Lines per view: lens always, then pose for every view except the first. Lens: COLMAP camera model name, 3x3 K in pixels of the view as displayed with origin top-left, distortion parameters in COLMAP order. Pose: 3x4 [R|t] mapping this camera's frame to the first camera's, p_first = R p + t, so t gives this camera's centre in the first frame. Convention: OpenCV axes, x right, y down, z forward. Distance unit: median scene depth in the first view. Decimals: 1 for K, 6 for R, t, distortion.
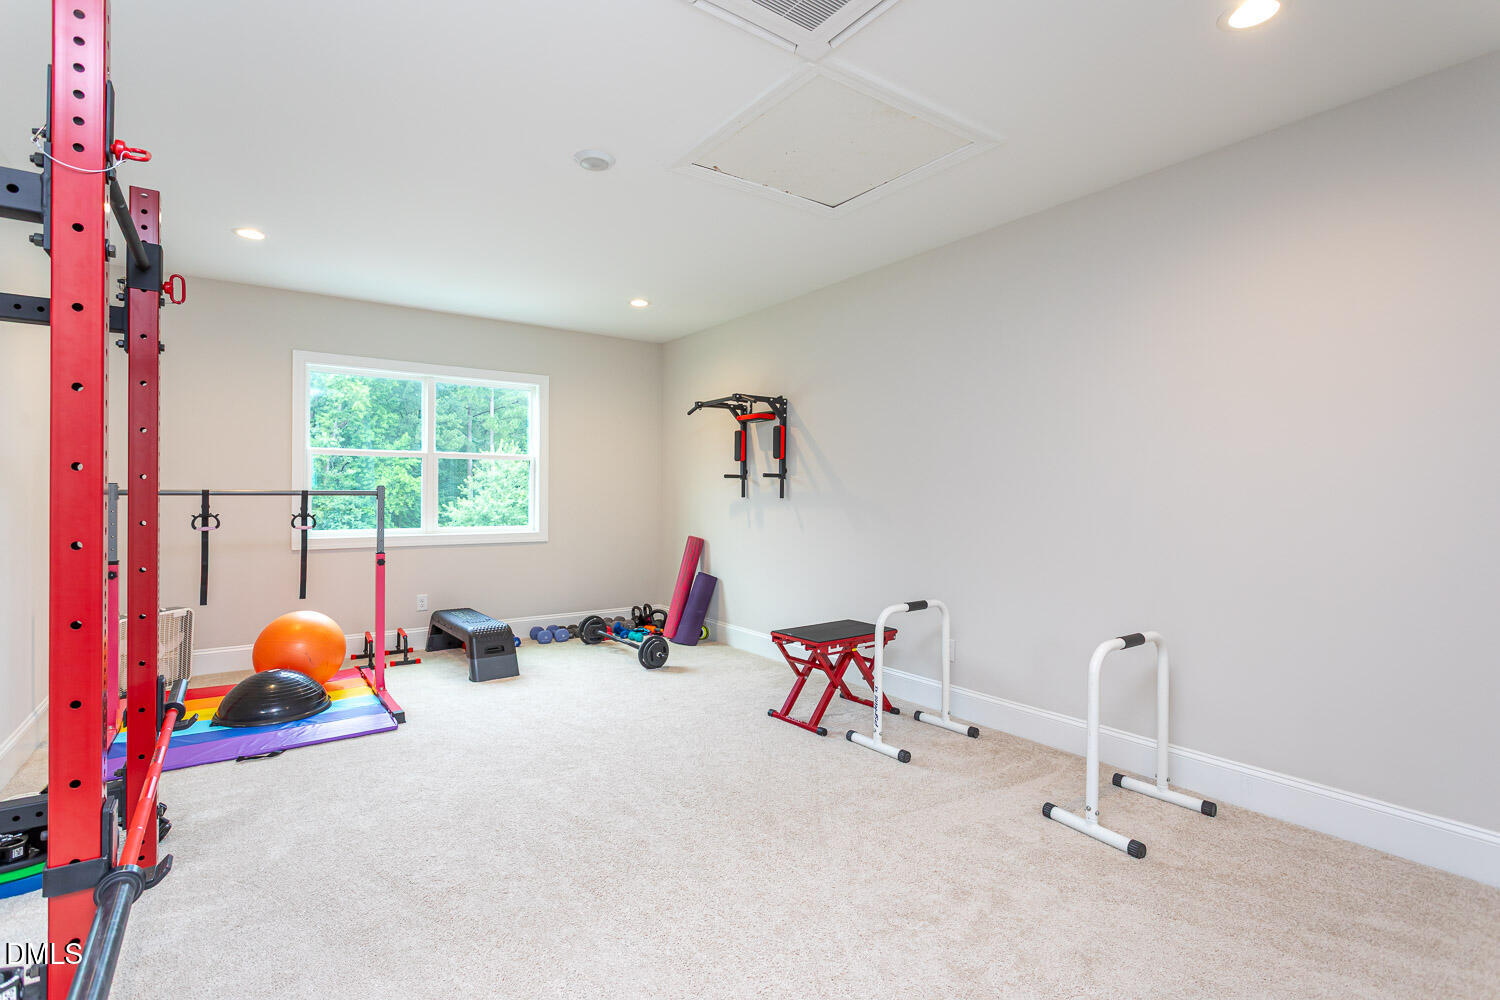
lens RADIAL K [[721.0, 0, 747.2], [0, 721.0, 504.1], [0, 0, 1]] dist [0.027000, -0.001552]
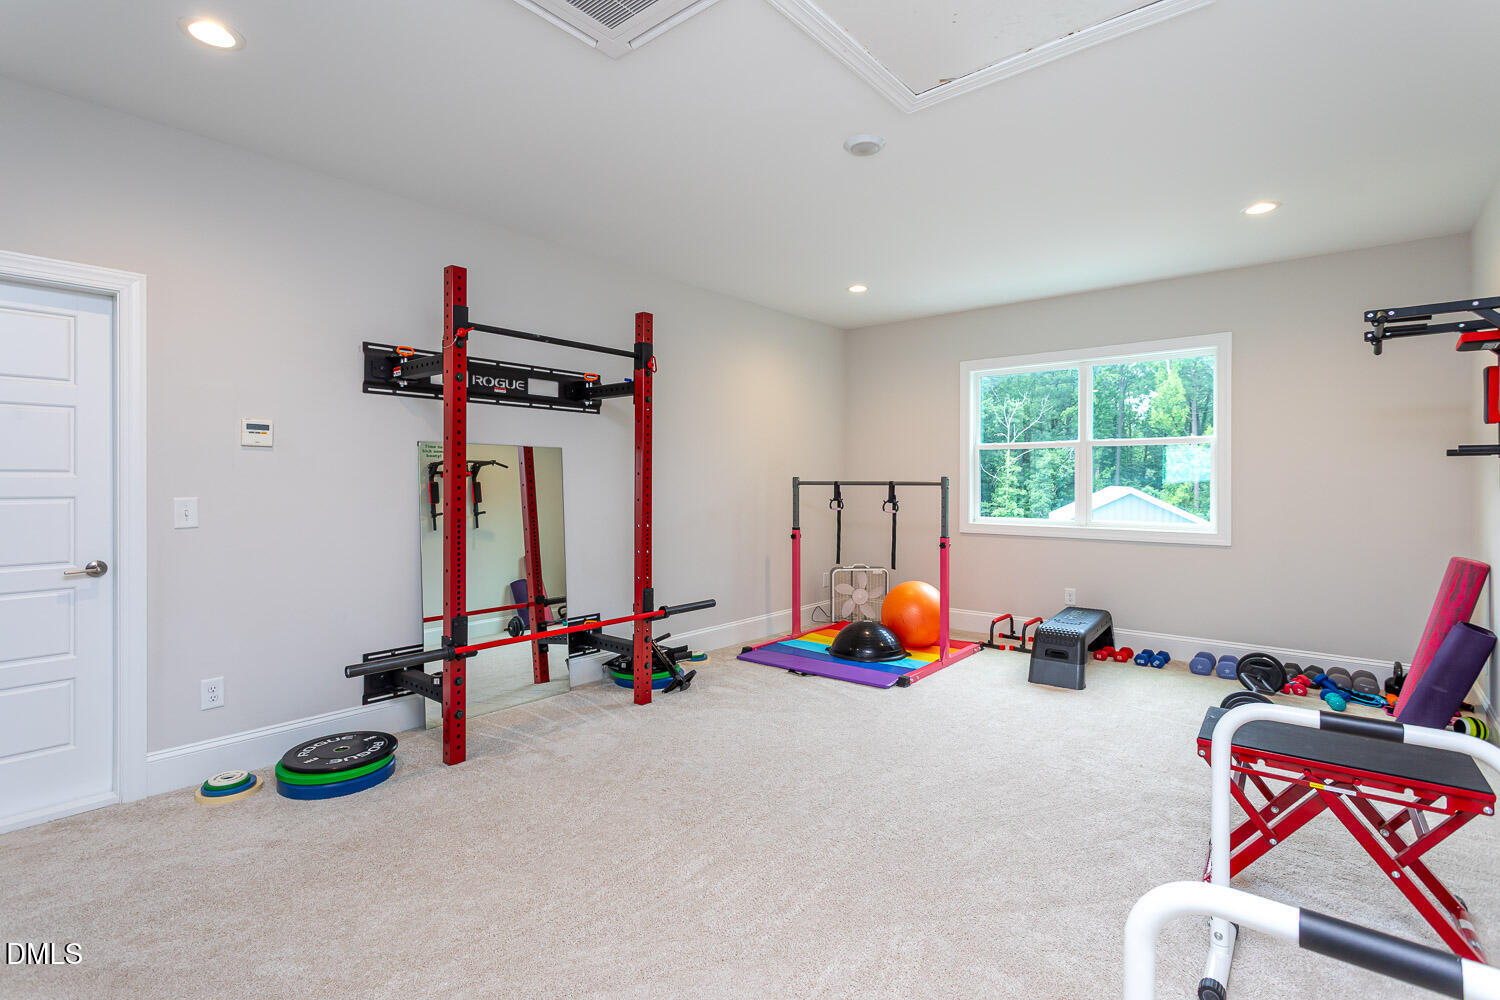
lens RADIAL K [[721.0, 0, 744.1], [0, 721.0, 495.9], [0, 0, 1]] dist [0.027000, -0.001552]
pose [[0.267392, 0.018028, -0.963419, 0.471839], [-0.017975, 0.999744, 0.013719, -0.006042], [0.963420, 0.013649, 0.267648, 0.401900]]
